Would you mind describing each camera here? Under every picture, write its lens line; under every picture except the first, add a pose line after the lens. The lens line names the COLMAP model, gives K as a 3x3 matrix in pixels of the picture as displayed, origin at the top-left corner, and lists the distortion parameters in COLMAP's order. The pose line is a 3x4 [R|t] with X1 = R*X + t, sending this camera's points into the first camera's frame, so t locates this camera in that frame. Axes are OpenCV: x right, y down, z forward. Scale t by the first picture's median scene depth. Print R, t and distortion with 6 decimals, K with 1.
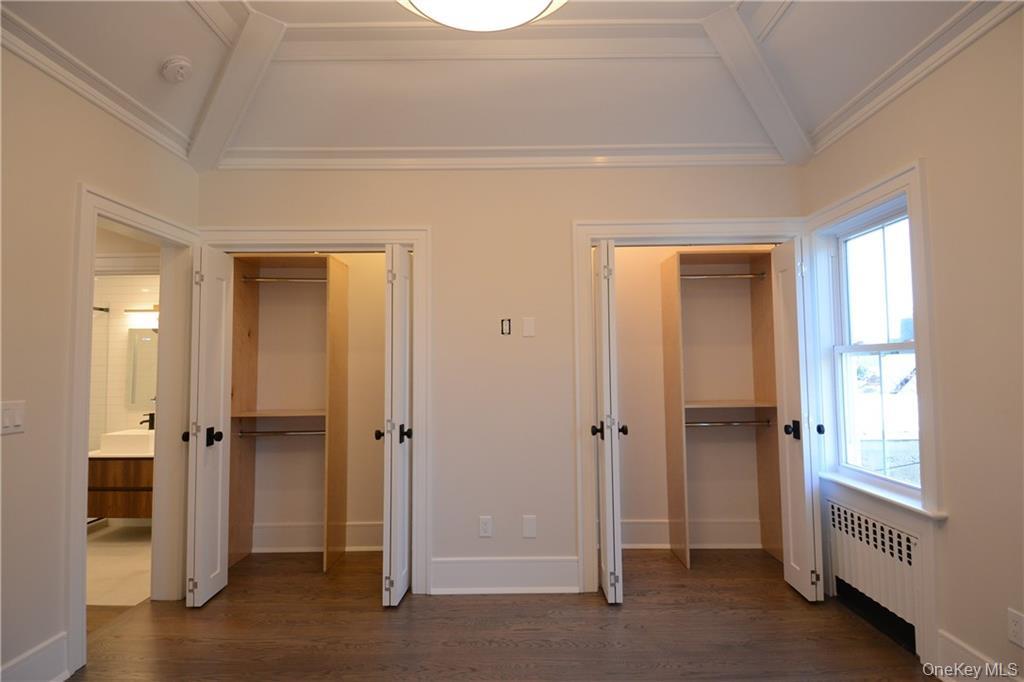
lens RADIAL K [[528.7, 0, 515.0], [0, 528.7, 341.8], [0, 0, 1]] dist [0.041557, -0.044533]
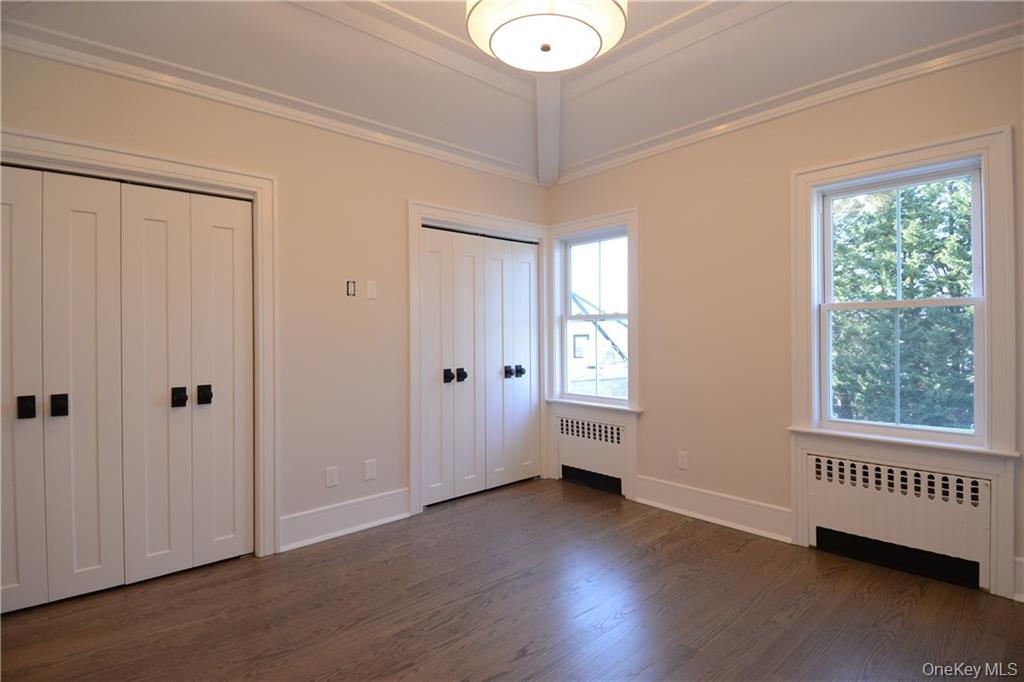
lens RADIAL K [[528.7, 0, 514.1], [0, 528.7, 344.0], [0, 0, 1]] dist [0.041557, -0.044533]
pose [[0.737810, -0.008124, 0.674959, -0.544224], [-0.033092, 0.998290, 0.048189, 0.022832], [-0.674196, -0.057890, 0.736280, -0.010648]]
